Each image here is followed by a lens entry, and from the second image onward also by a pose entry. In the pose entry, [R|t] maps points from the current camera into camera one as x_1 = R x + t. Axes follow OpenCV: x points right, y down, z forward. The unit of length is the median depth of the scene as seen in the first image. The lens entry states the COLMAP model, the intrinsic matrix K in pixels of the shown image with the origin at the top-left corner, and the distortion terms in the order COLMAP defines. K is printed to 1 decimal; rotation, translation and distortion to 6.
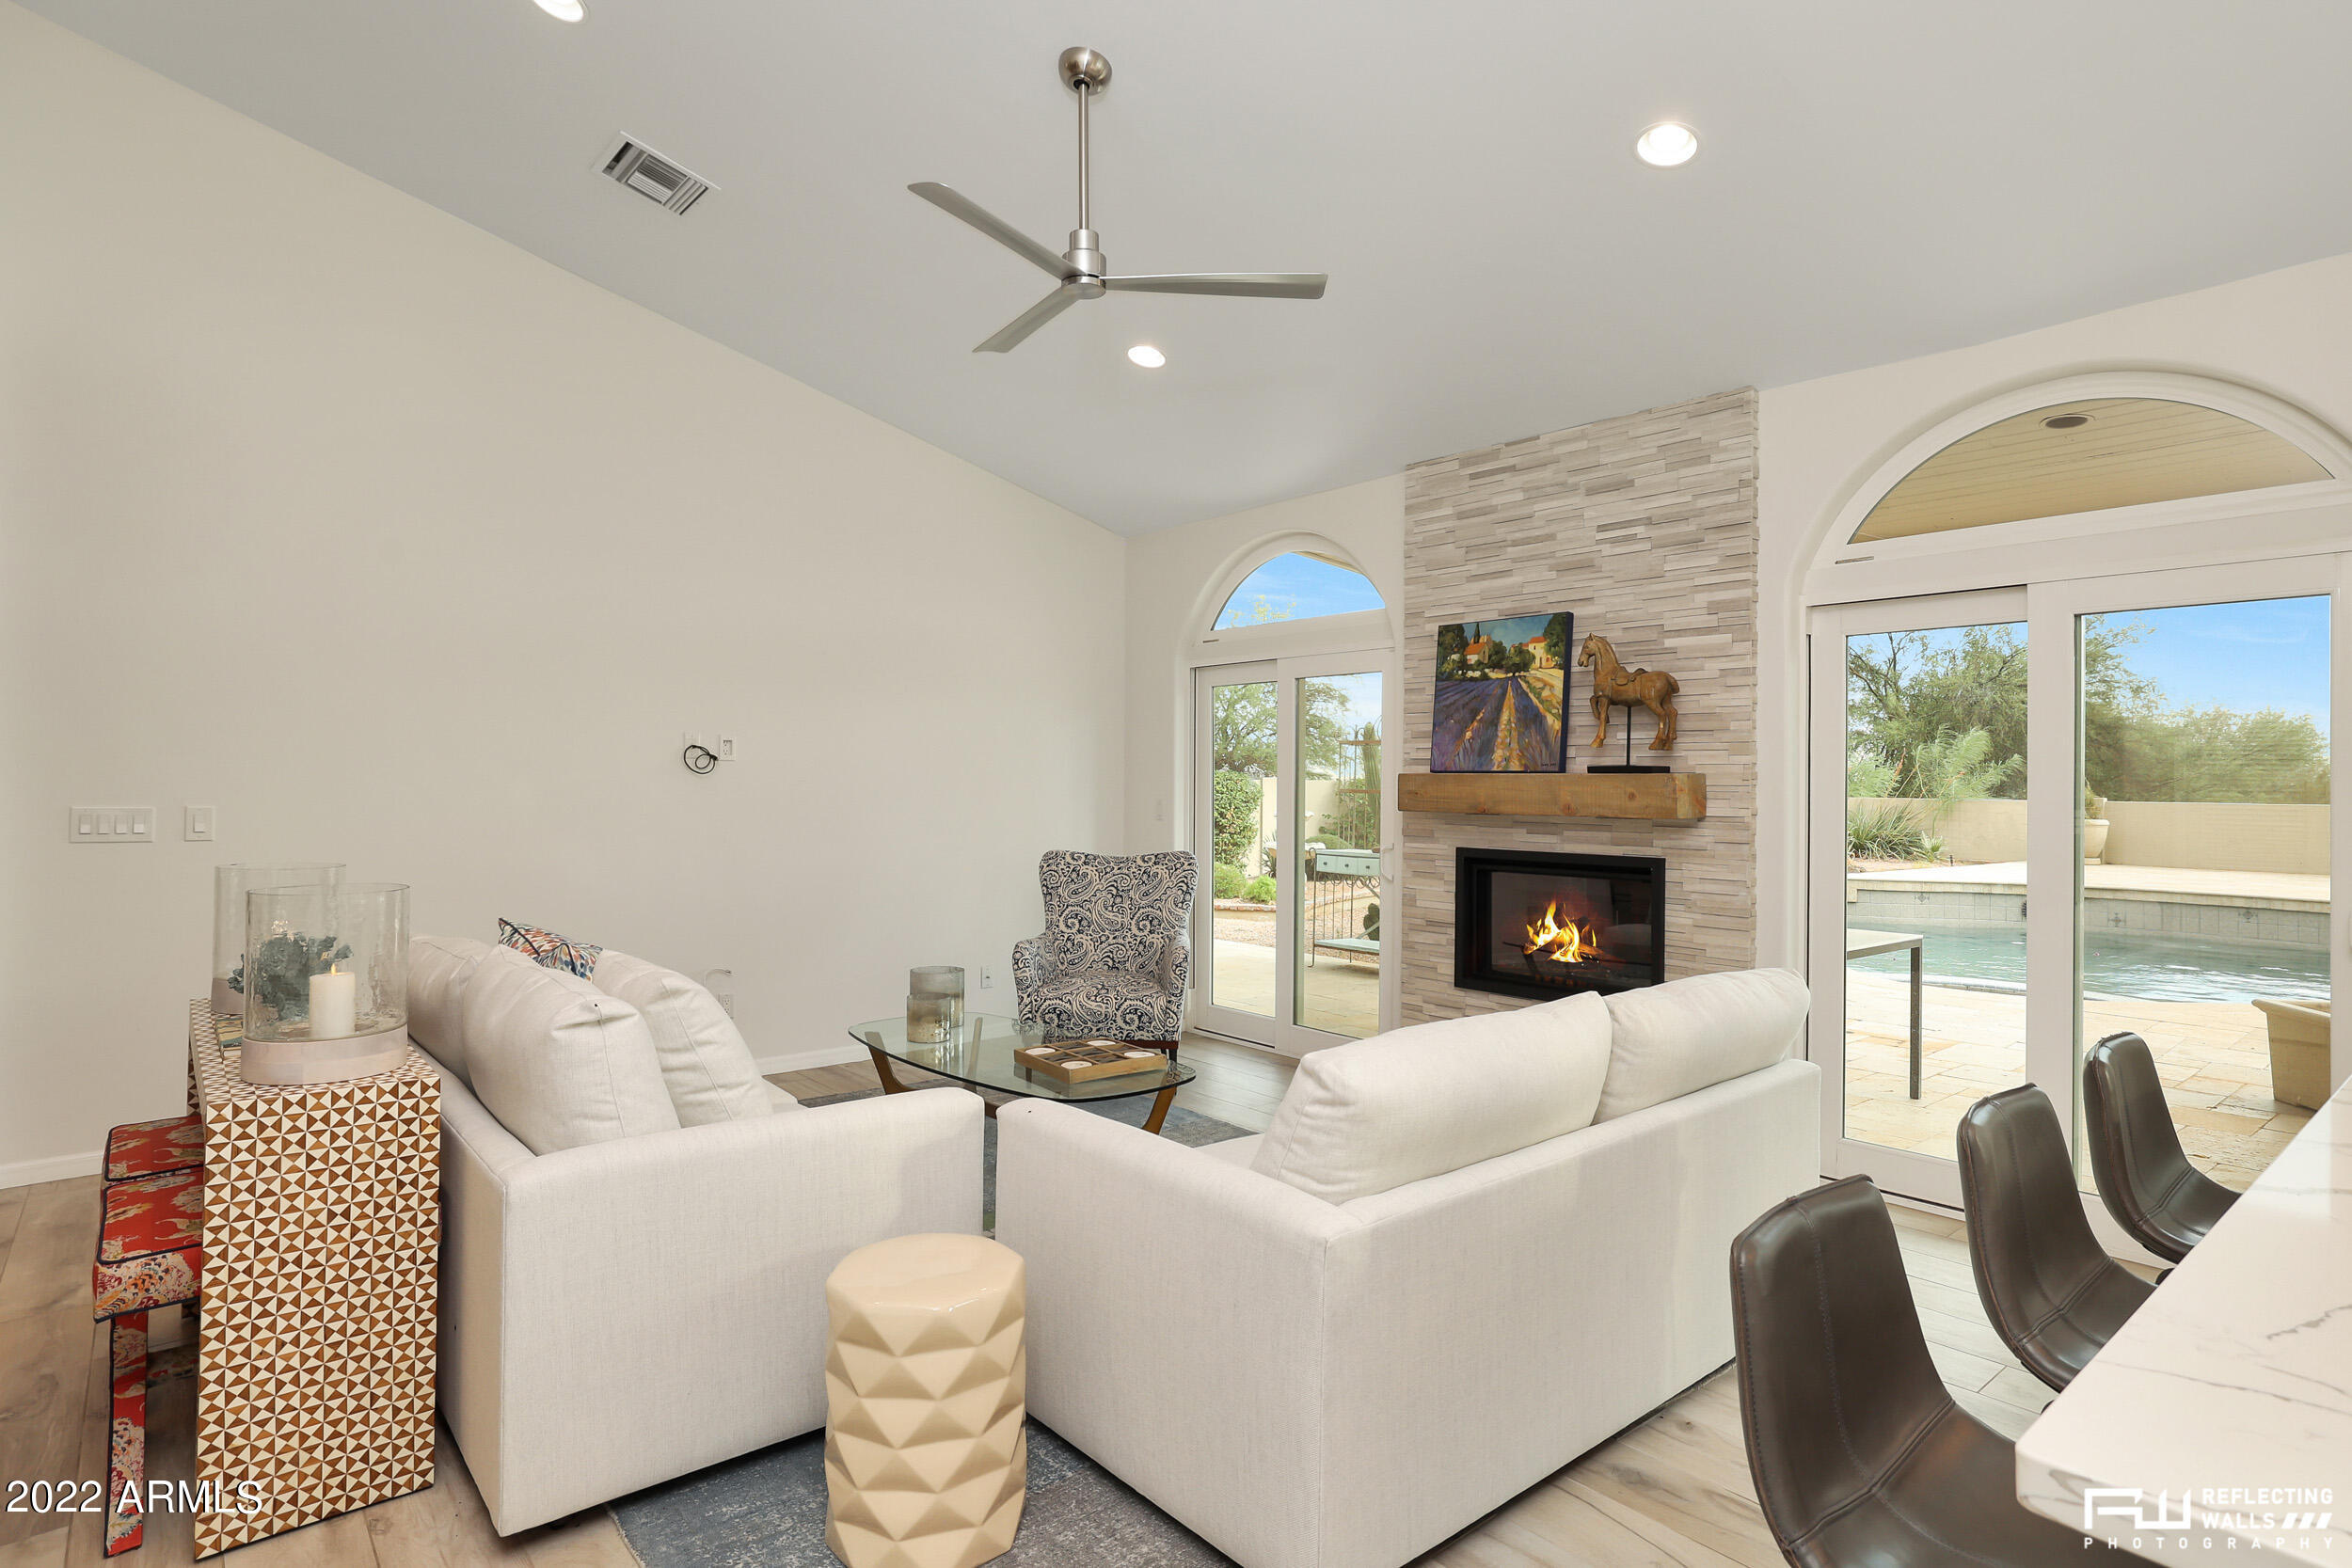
lens RADIAL K [[1246.7, 0, 1178.4], [0, 1246.7, 772.2], [0, 0, 1]] dist [-0.005000, 0.000019]
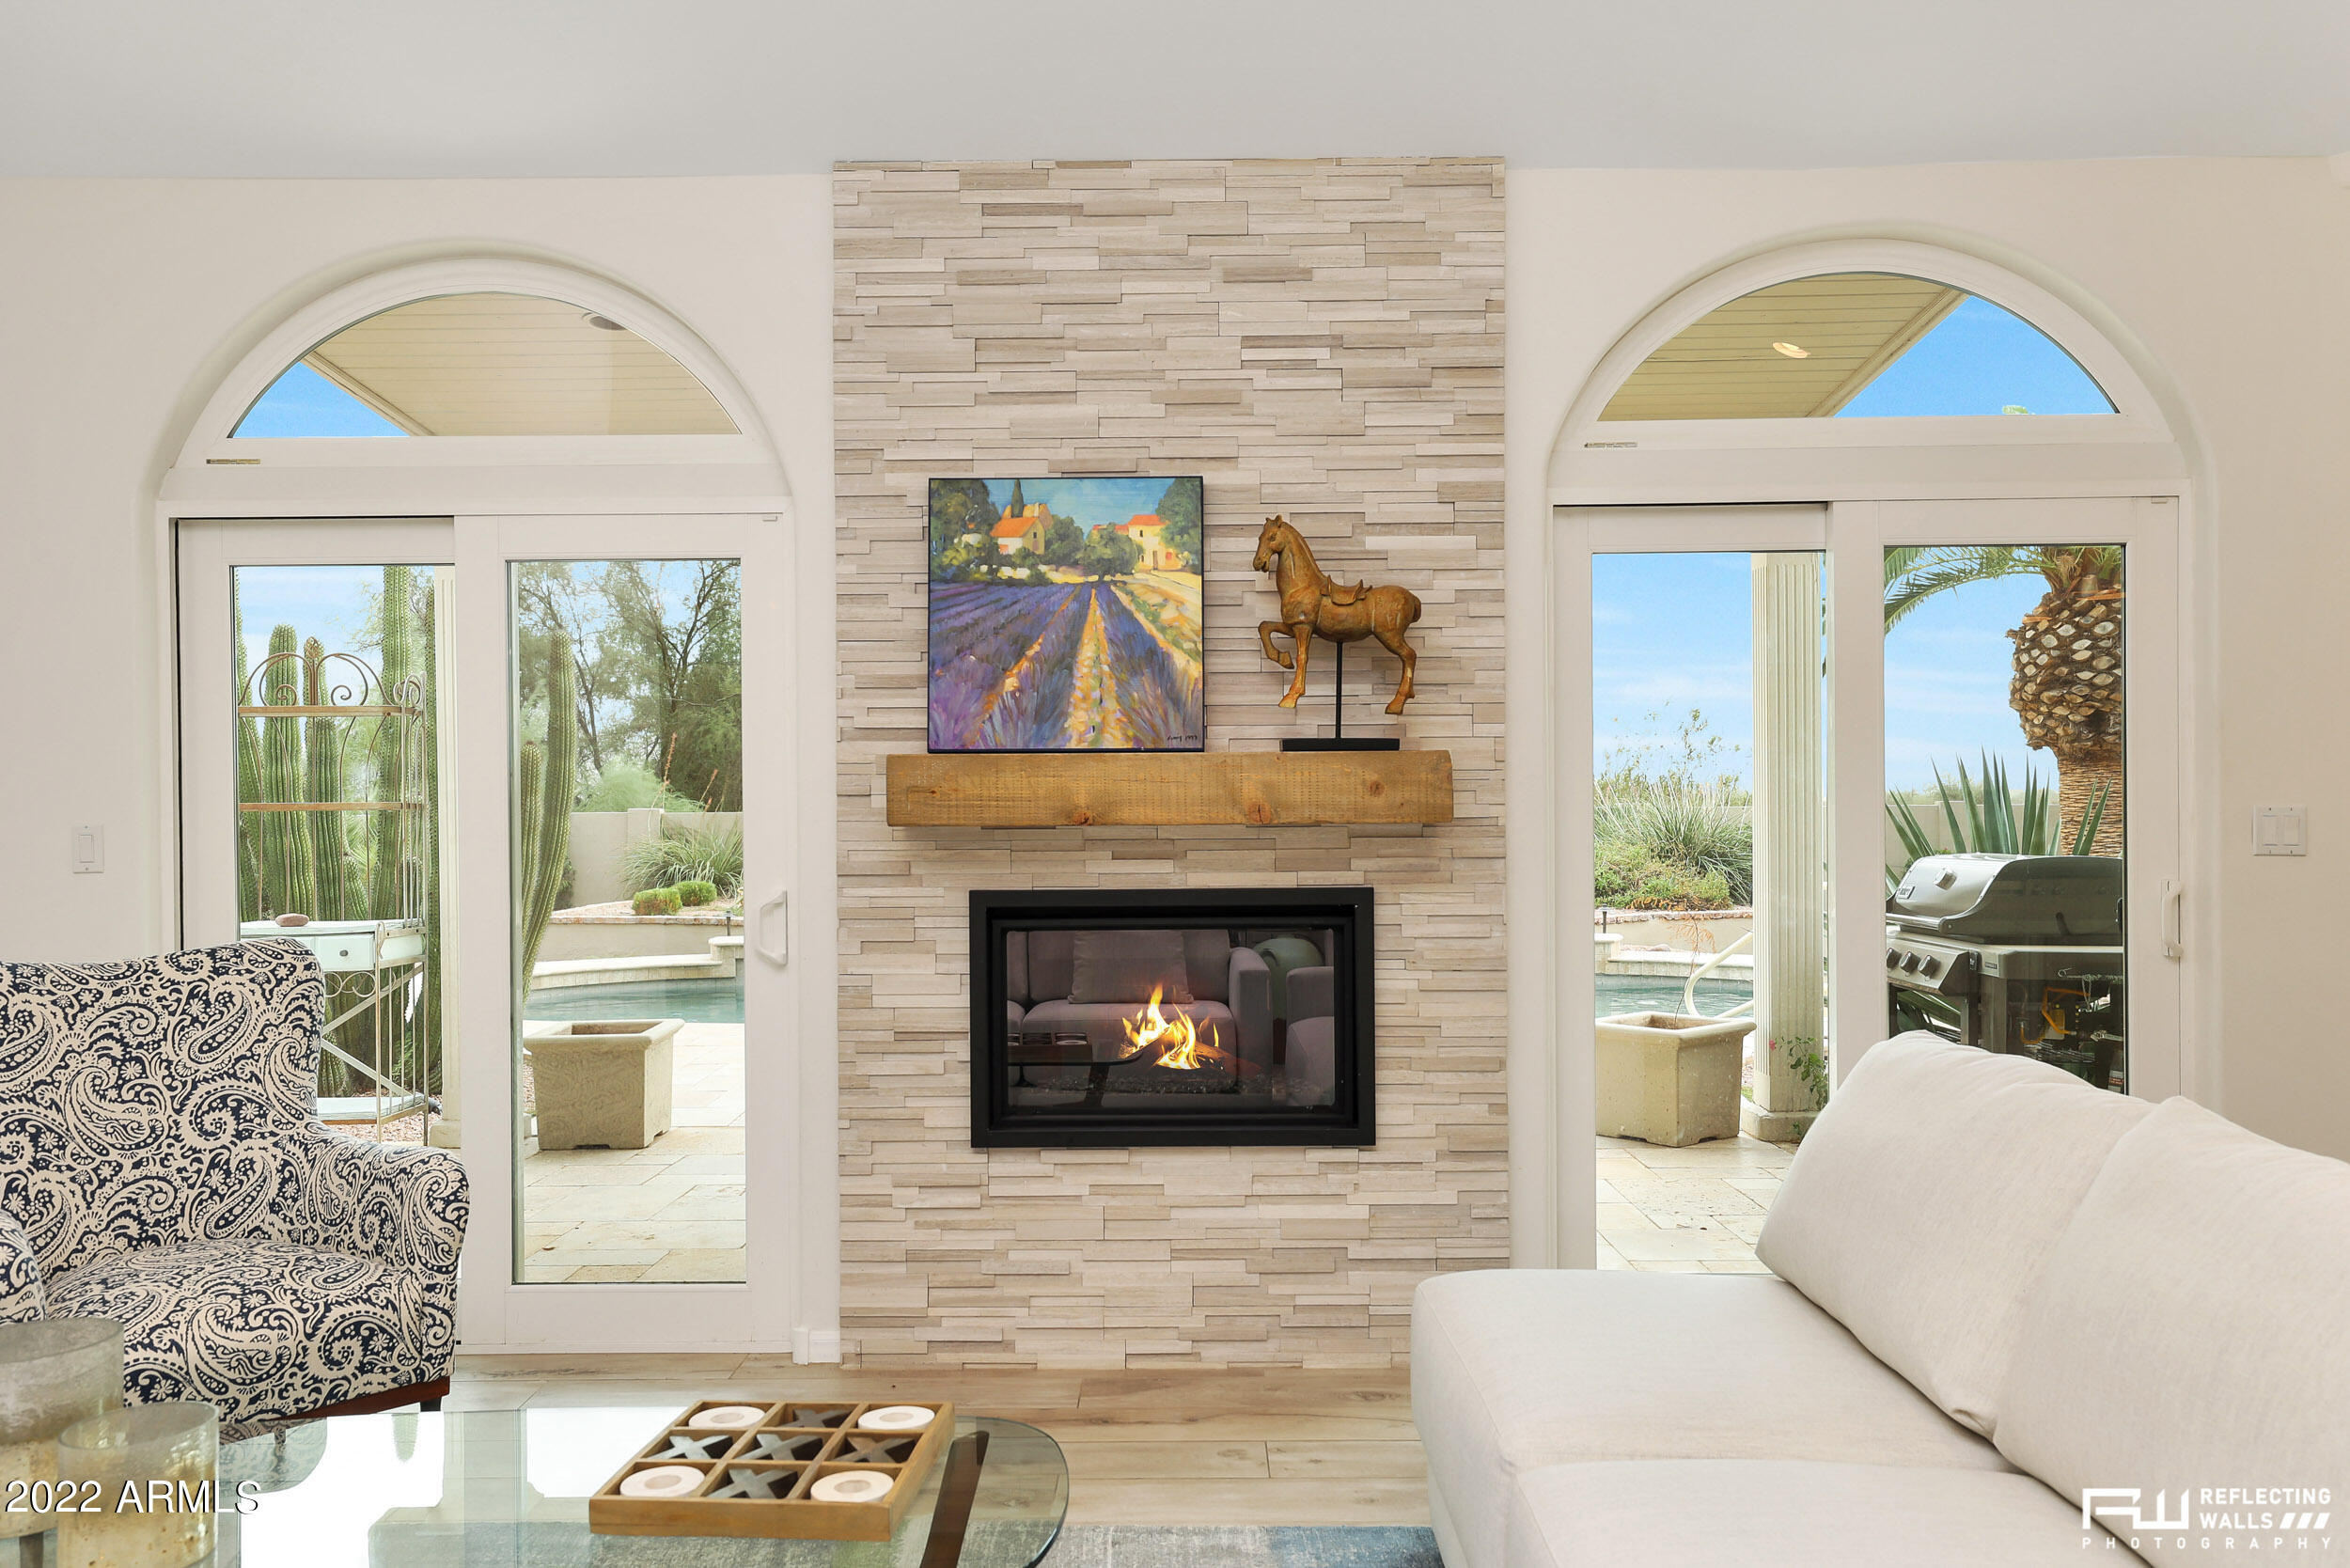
lens RADIAL K [[1845.4, 0, 1166.9], [0, 1845.4, 817.4], [0, 0, 1]] dist [0.001148, 0.079093]
pose [[0.658787, -0.019580, 0.752074, -0.344226], [0.007209, 0.999780, 0.019713, 0.013625], [-0.752295, -0.007565, 0.658783, 0.430806]]
